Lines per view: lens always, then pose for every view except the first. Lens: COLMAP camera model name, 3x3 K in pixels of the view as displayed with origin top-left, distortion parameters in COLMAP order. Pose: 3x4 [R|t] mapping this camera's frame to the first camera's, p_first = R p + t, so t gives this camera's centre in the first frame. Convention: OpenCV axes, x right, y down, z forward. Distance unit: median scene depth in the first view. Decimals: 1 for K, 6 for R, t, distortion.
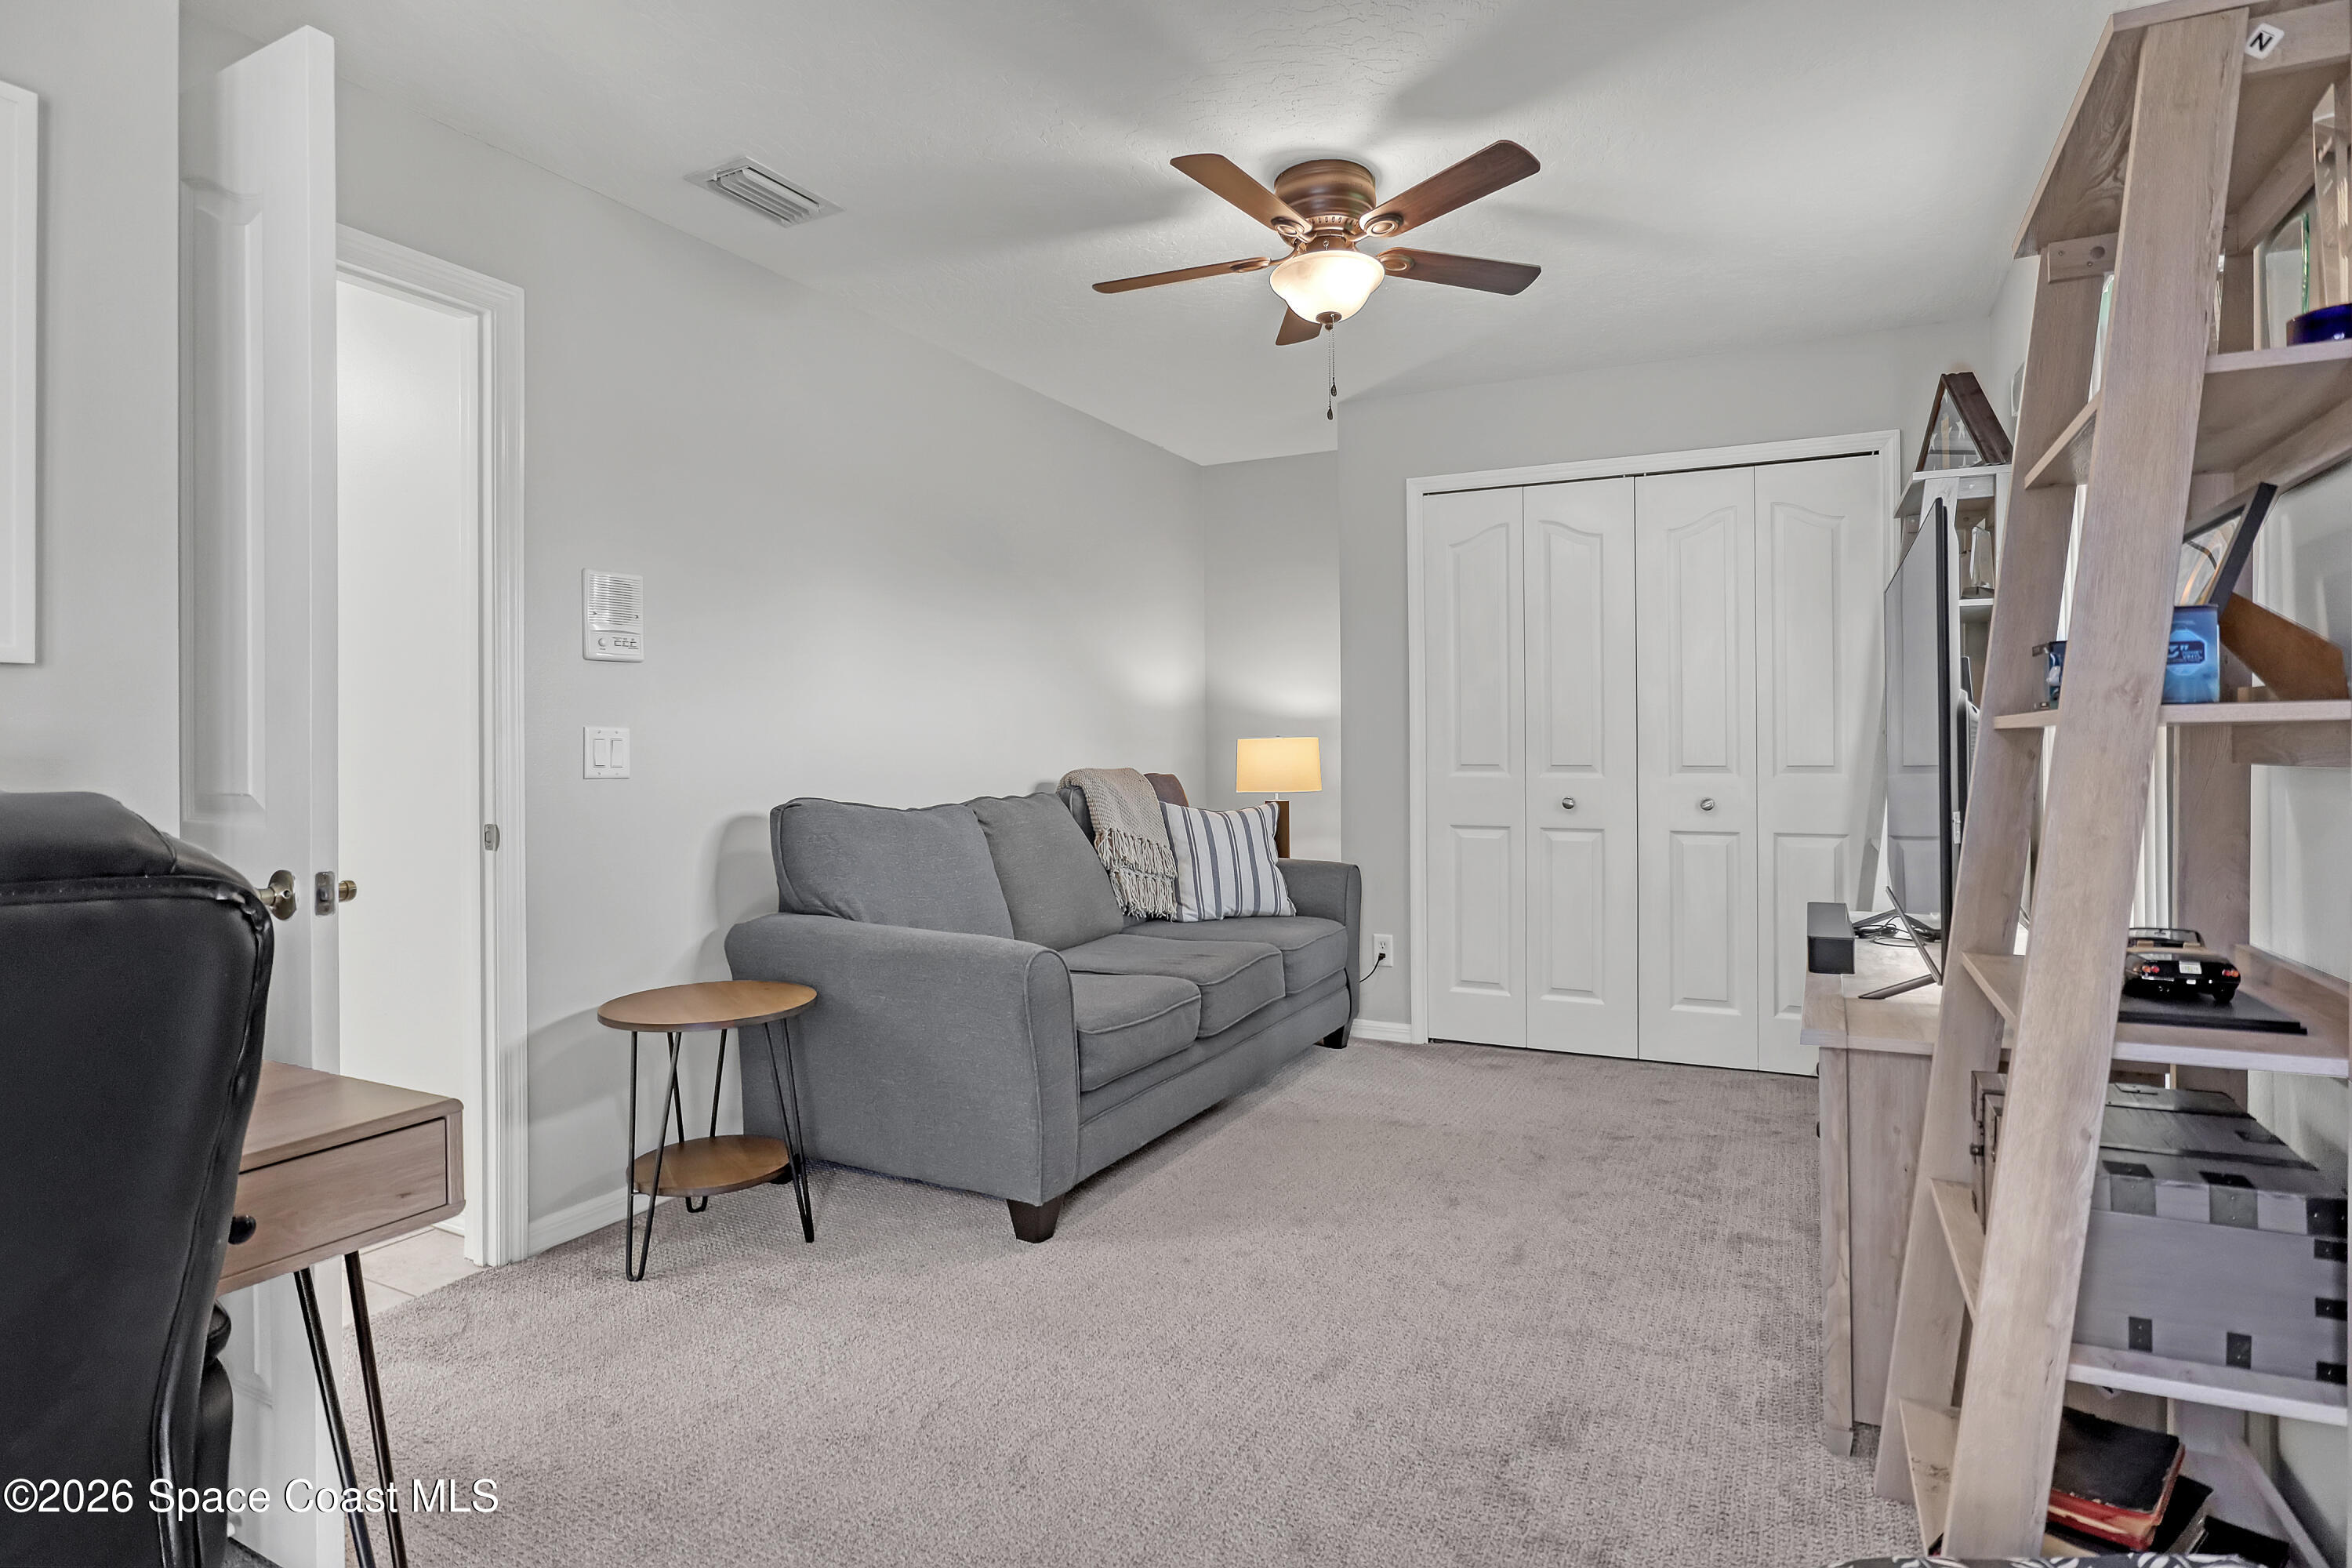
lens RADIAL K [[1209.9, 0, 1184.7], [0, 1209.9, 769.8], [0, 0, 1]] dist [-0.055308, 0.016665]
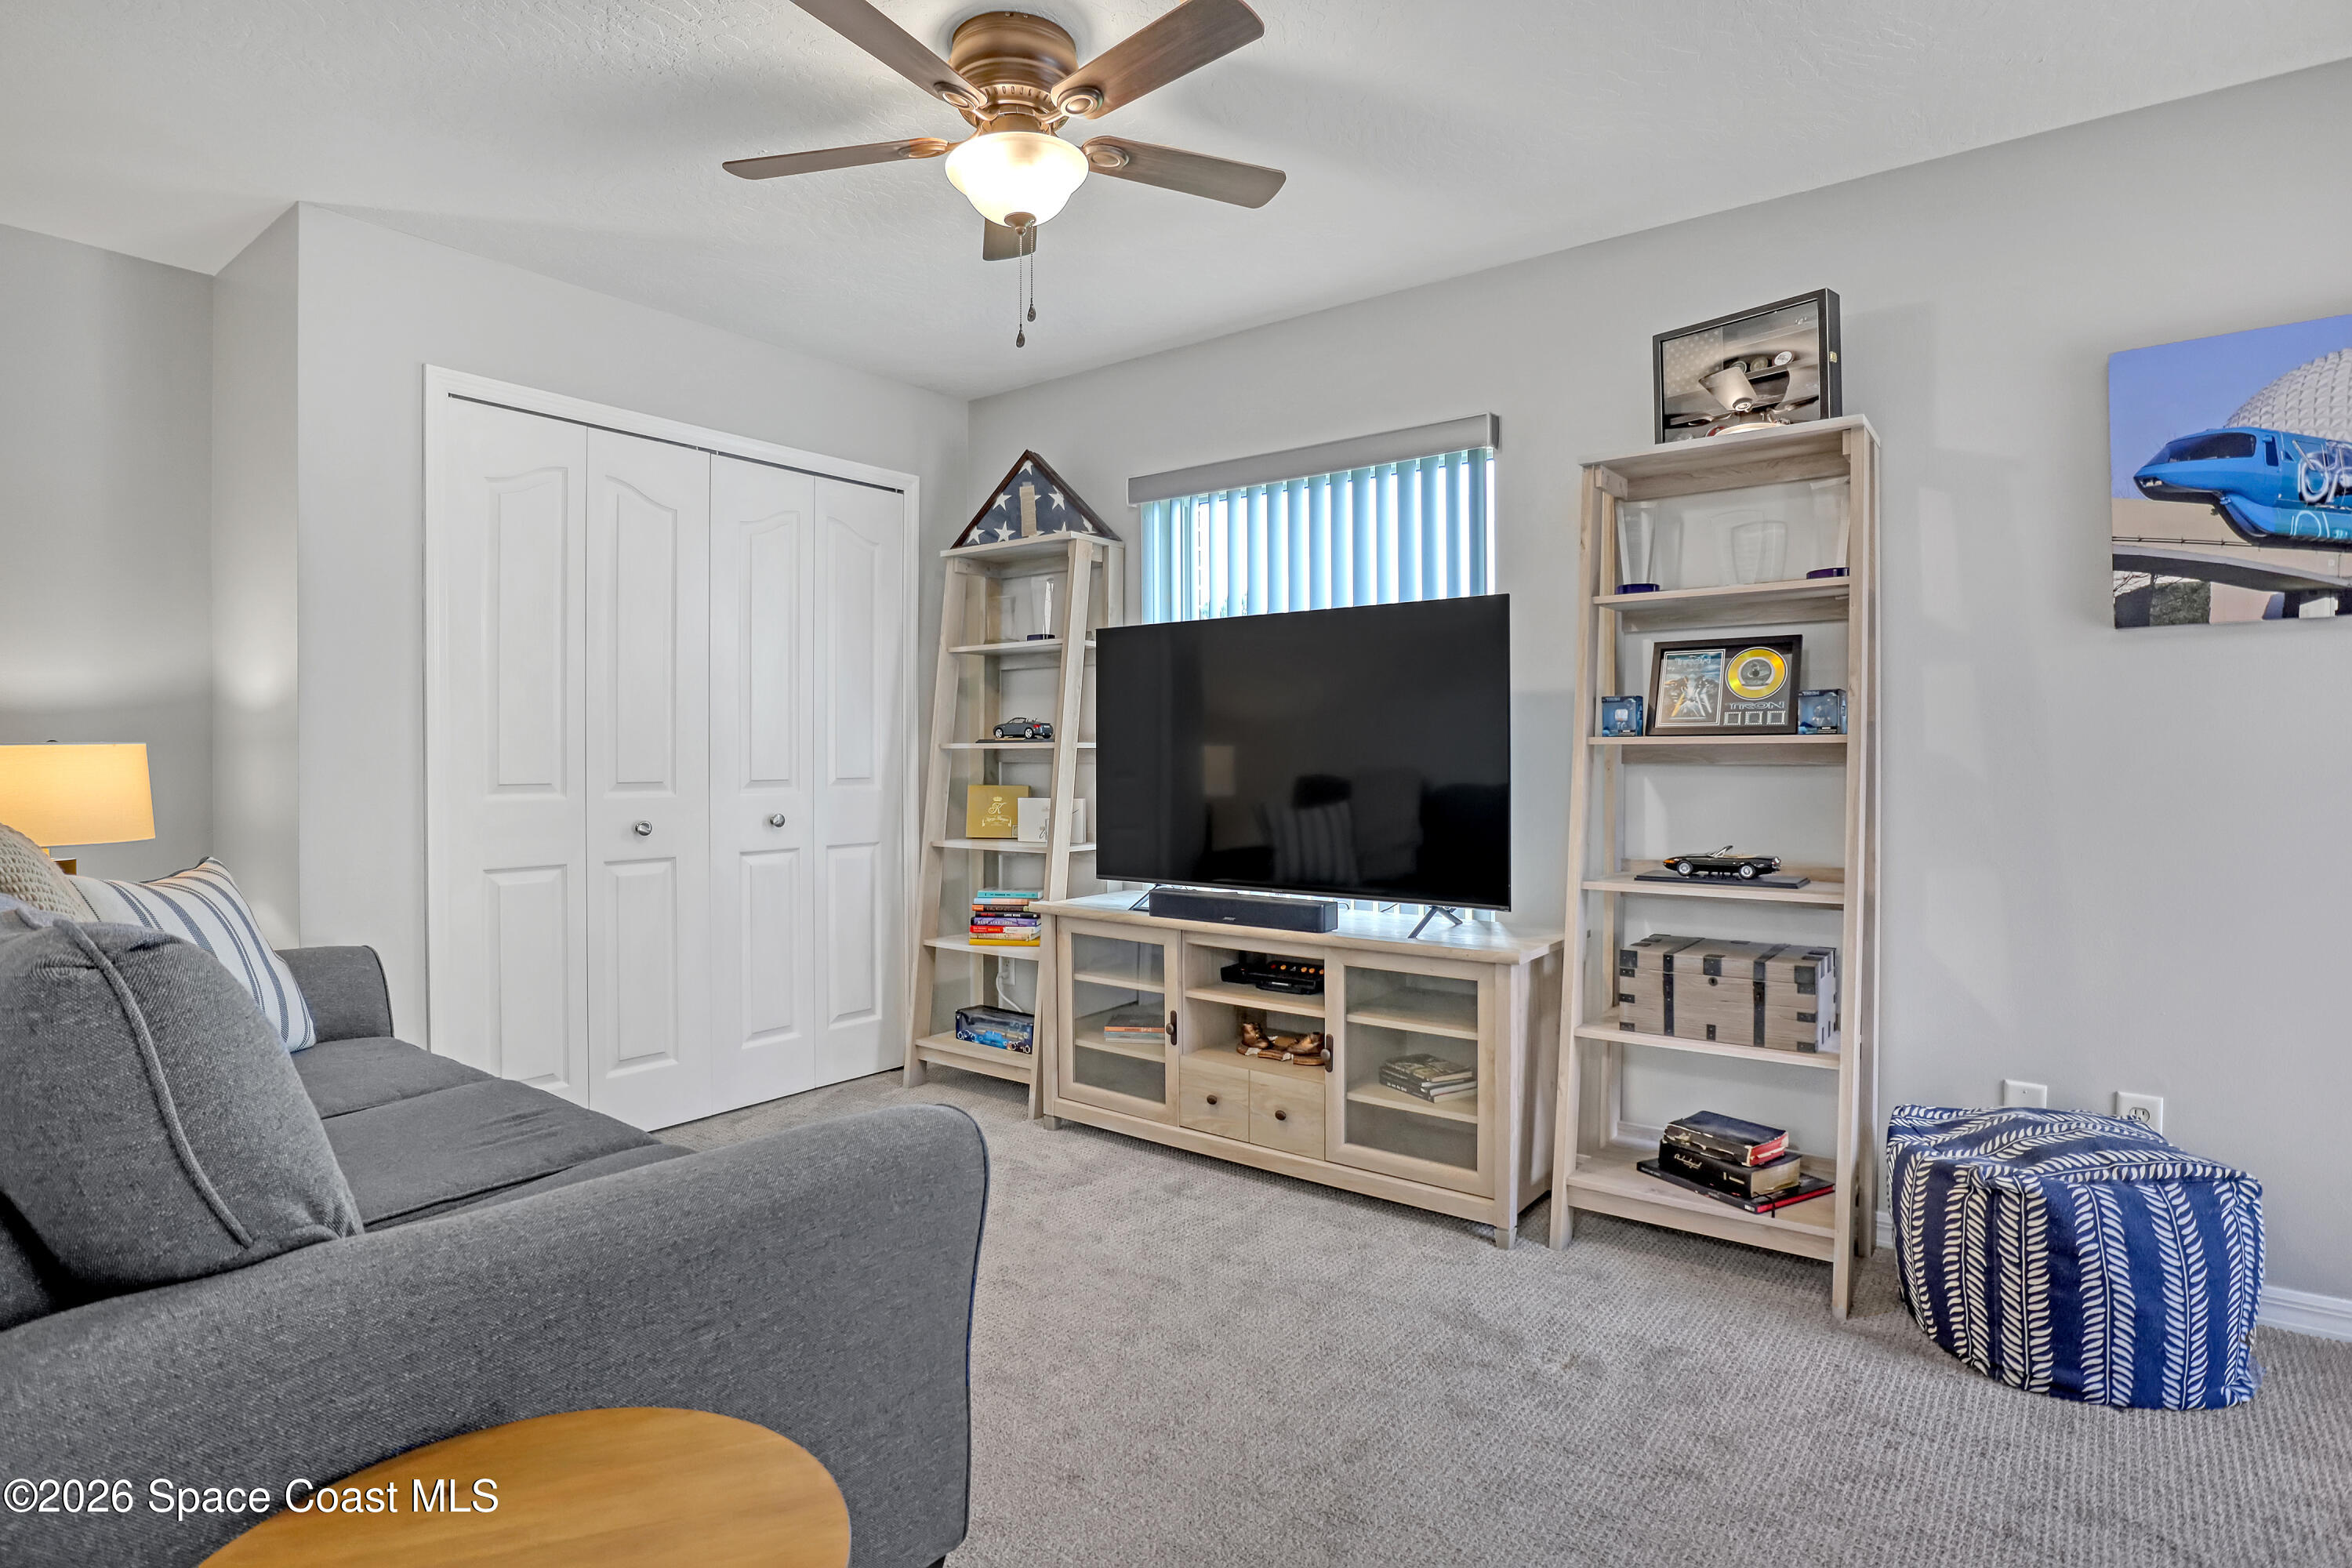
lens RADIAL K [[1209.9, 0, 1184.7], [0, 1209.9, 769.8], [0, 0, 1]] dist [-0.055308, 0.016665]
pose [[0.173209, -0.005374, 0.984871, -0.431557], [0.017933, 0.999837, 0.002302, -0.007691], [-0.984722, 0.017263, 0.173277, 0.509840]]
